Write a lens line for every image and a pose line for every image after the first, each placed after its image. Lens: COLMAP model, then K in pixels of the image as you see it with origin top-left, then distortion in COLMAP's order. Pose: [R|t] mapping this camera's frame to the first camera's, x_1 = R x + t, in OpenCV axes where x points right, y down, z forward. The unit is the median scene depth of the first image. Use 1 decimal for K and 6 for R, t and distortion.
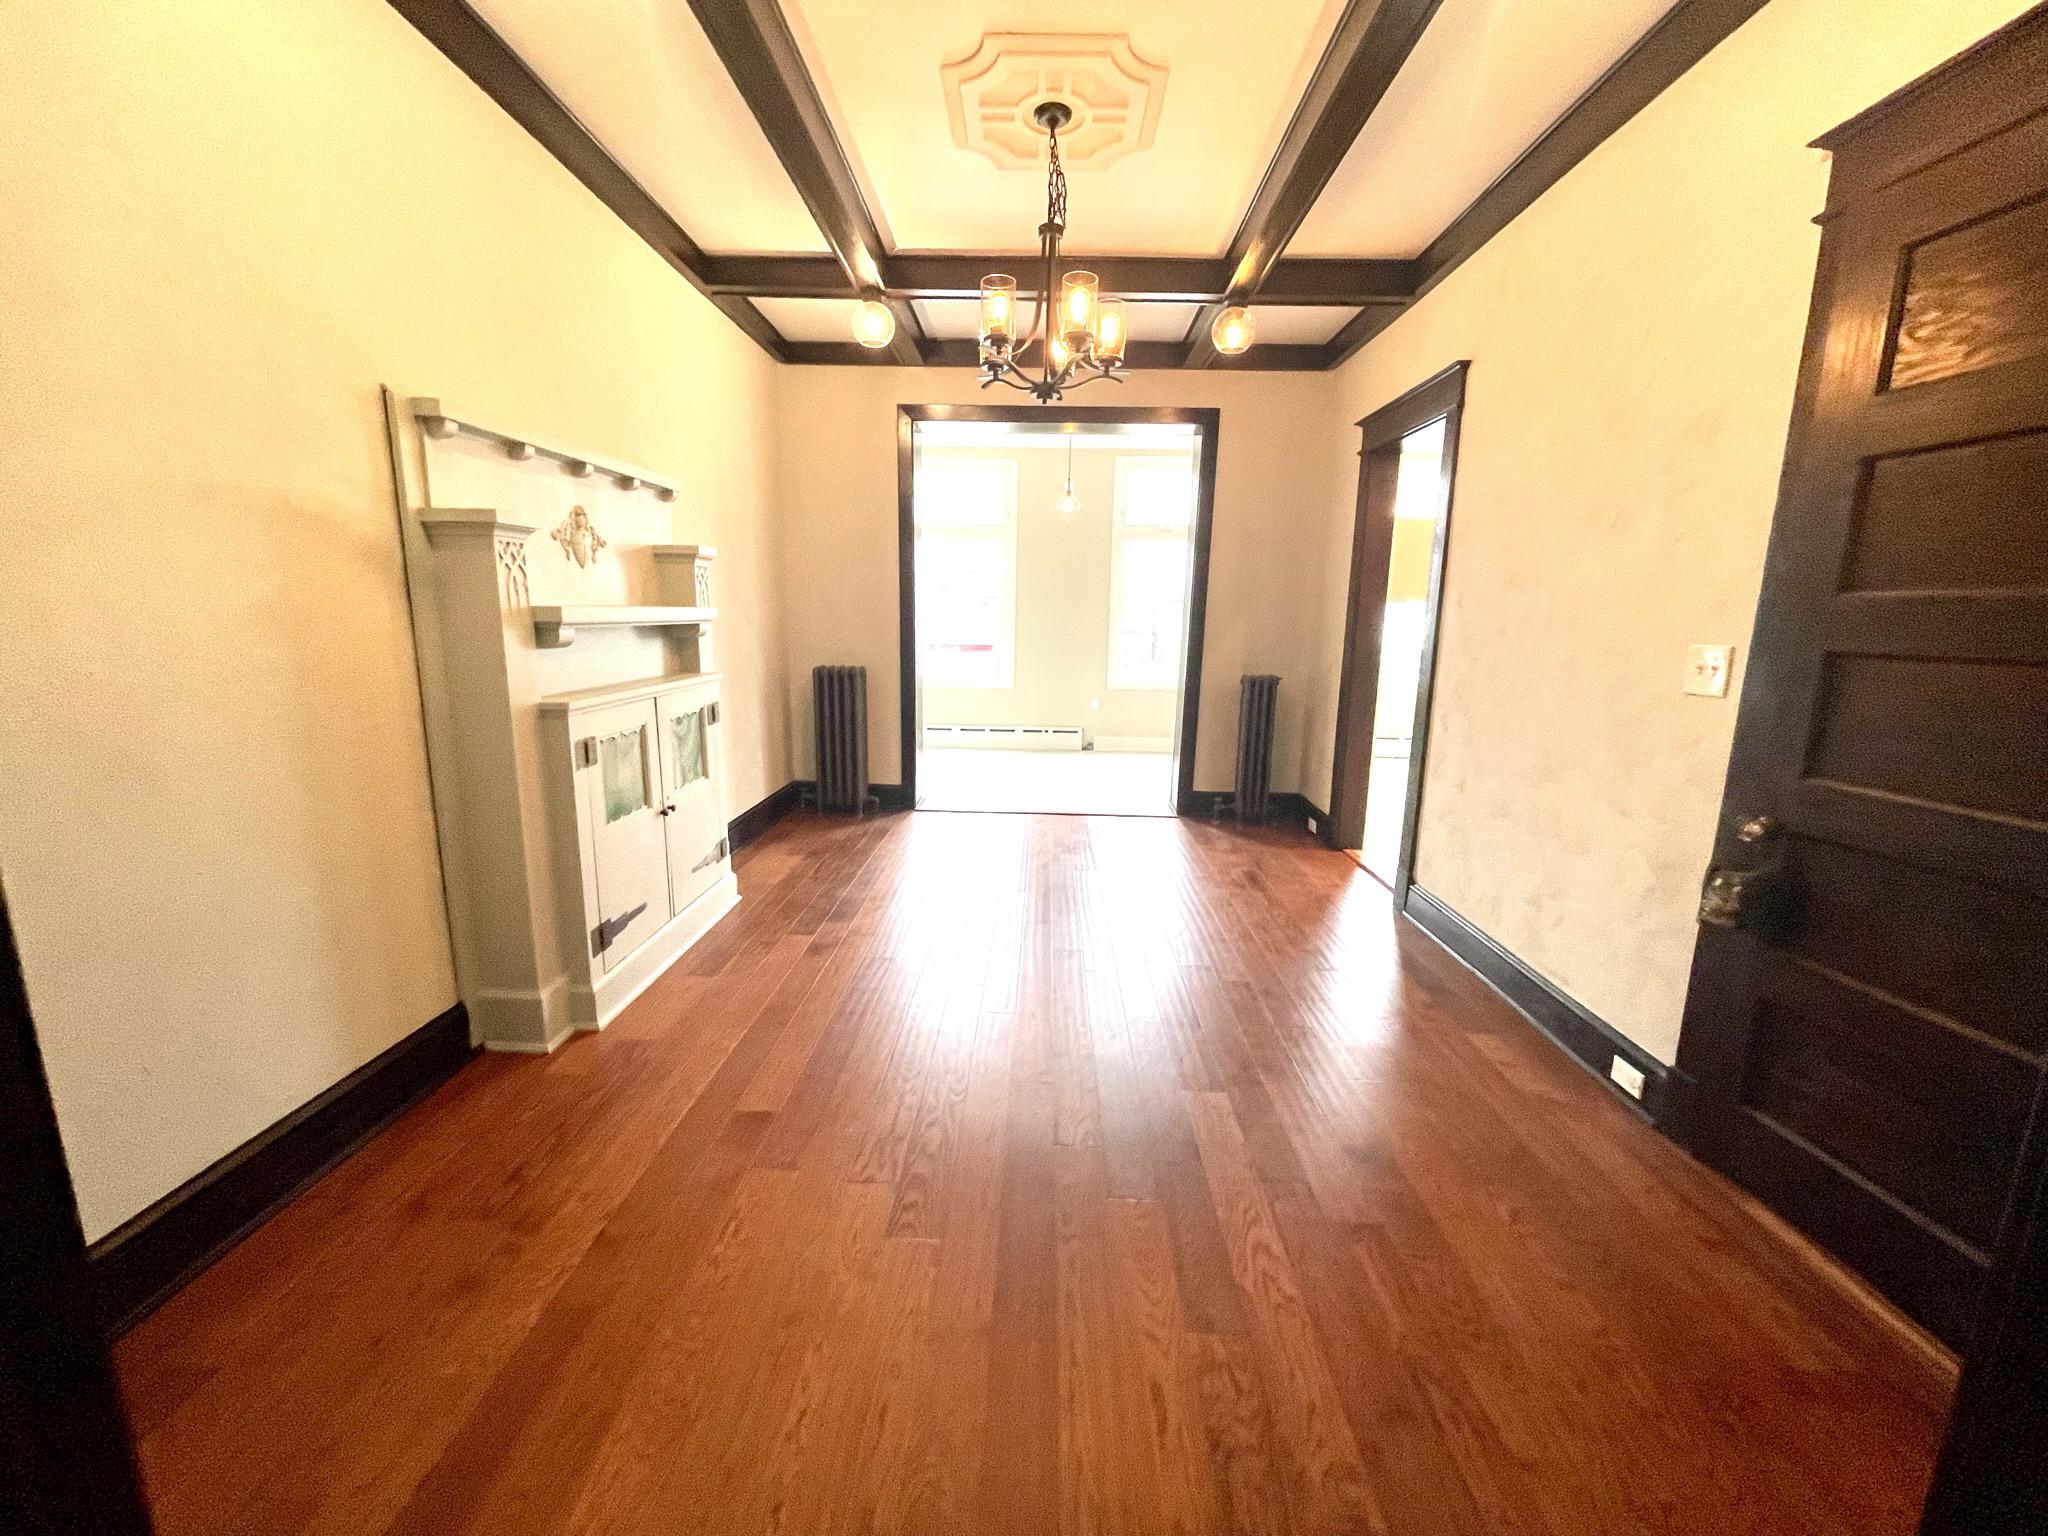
lens RADIAL K [[821.0, 0, 1022.9], [0, 821.0, 768.7], [0, 0, 1]] dist [0.000427, -0.003215]
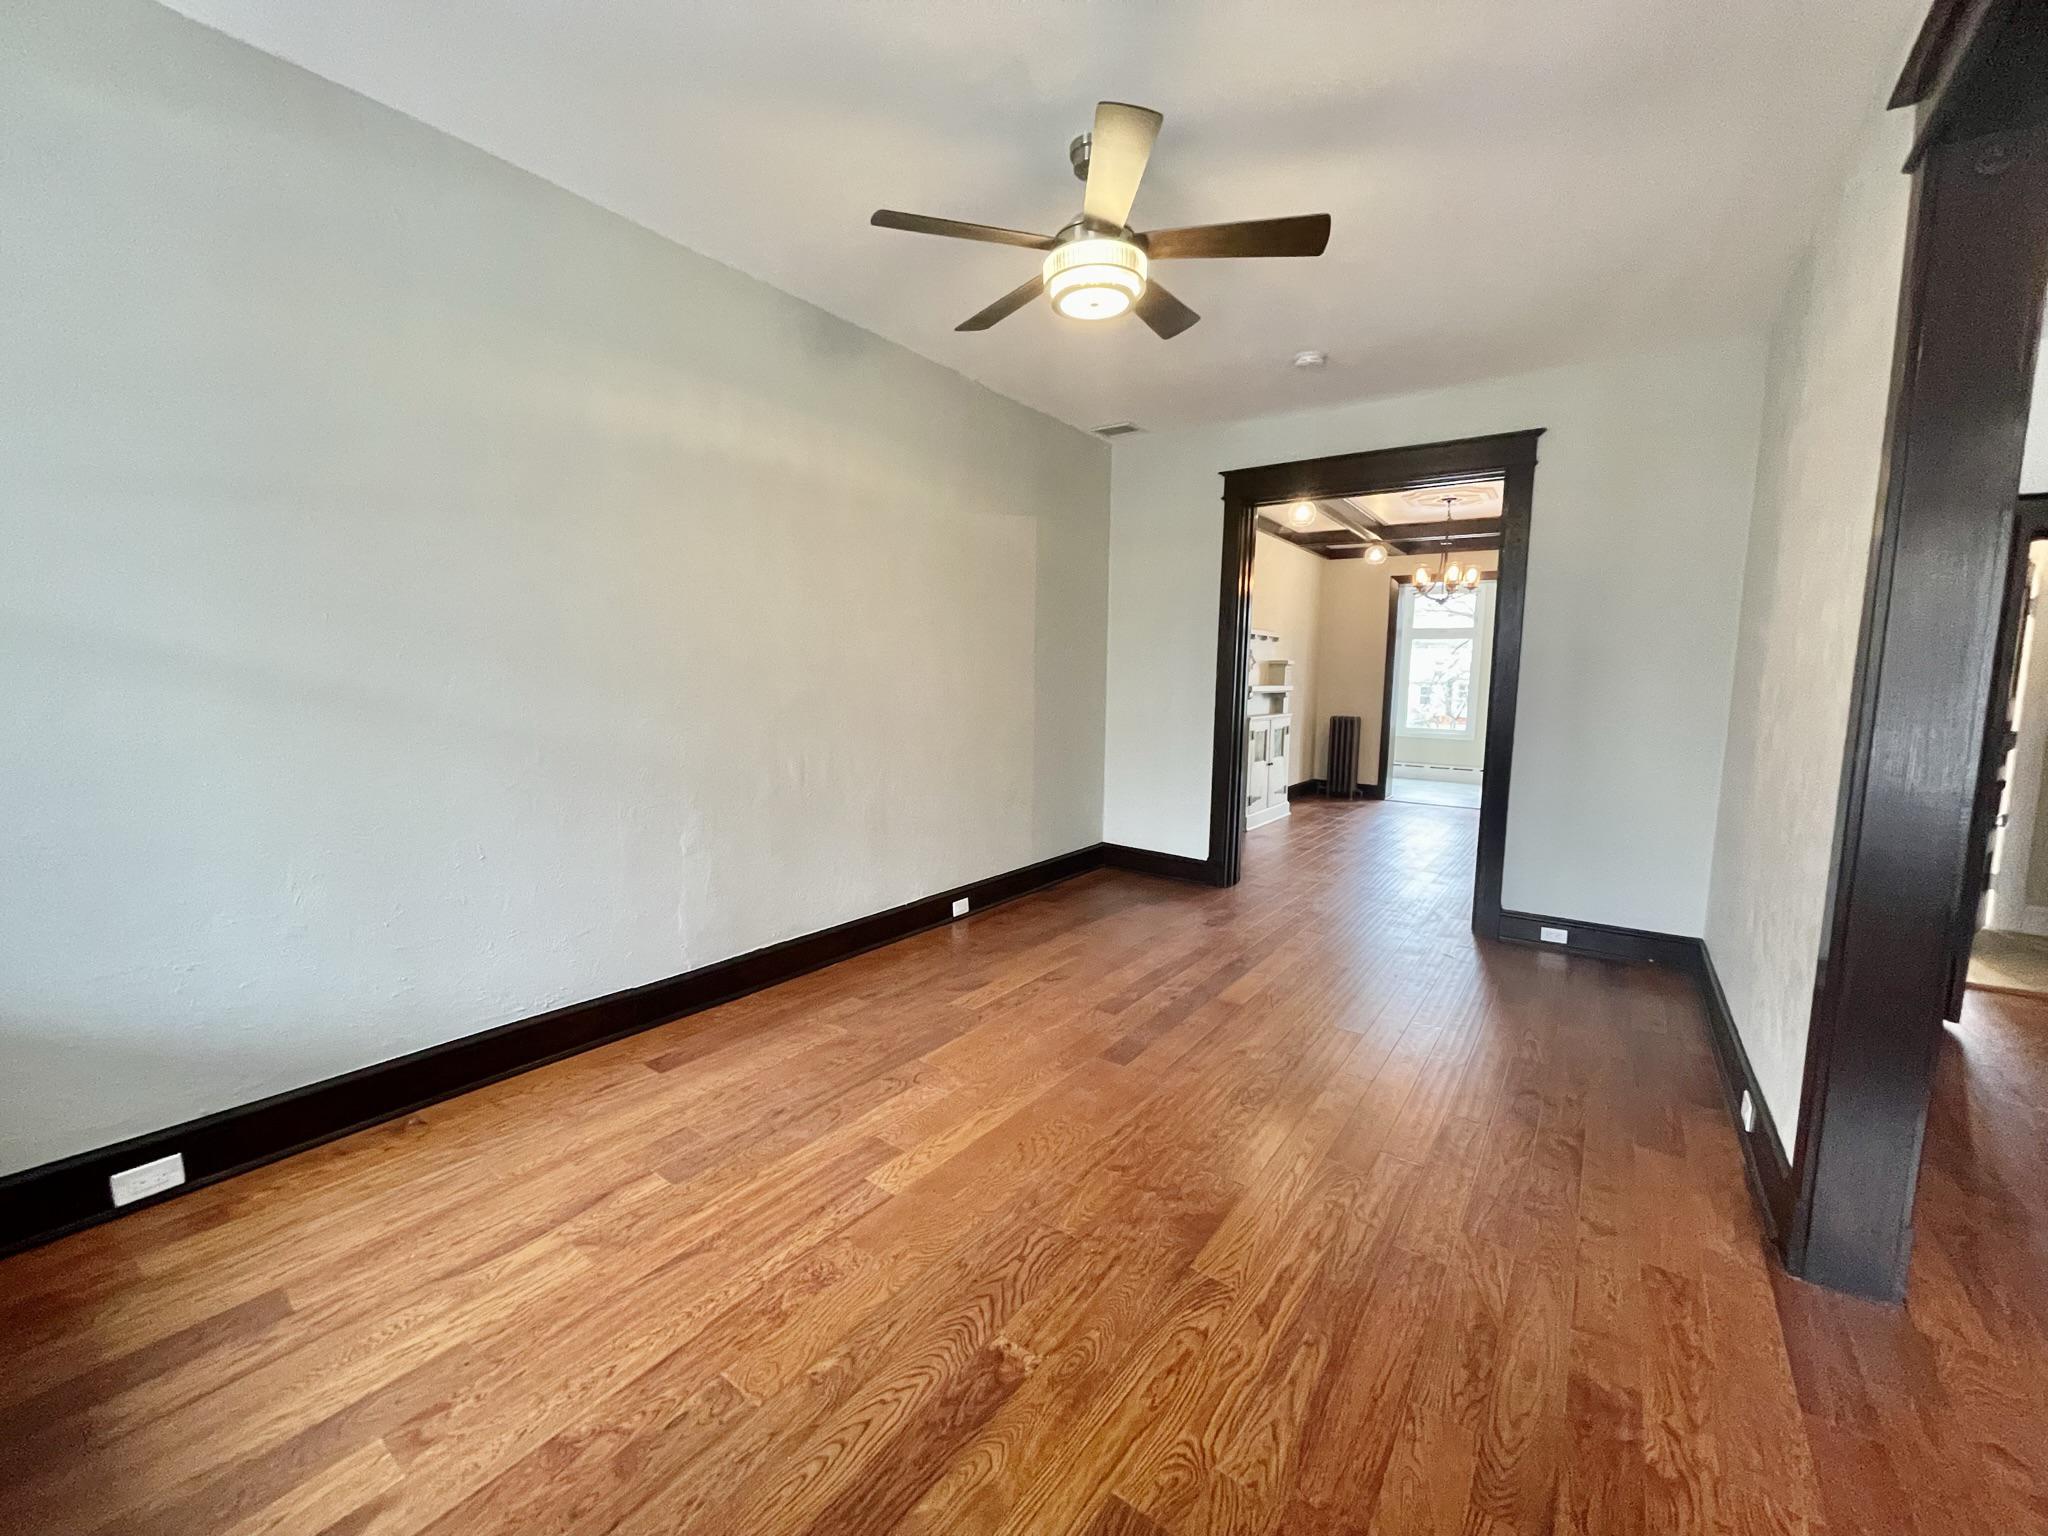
lens RADIAL K [[821.0, 0, 1016.9], [0, 821.0, 765.8], [0, 0, 1]] dist [0.000427, -0.003215]
pose [[0.825587, 0.054483, -0.561639, 0.286963], [-0.105890, 0.992604, -0.059363, 0.236991], [0.554251, 0.108481, 0.825250, -1.261310]]
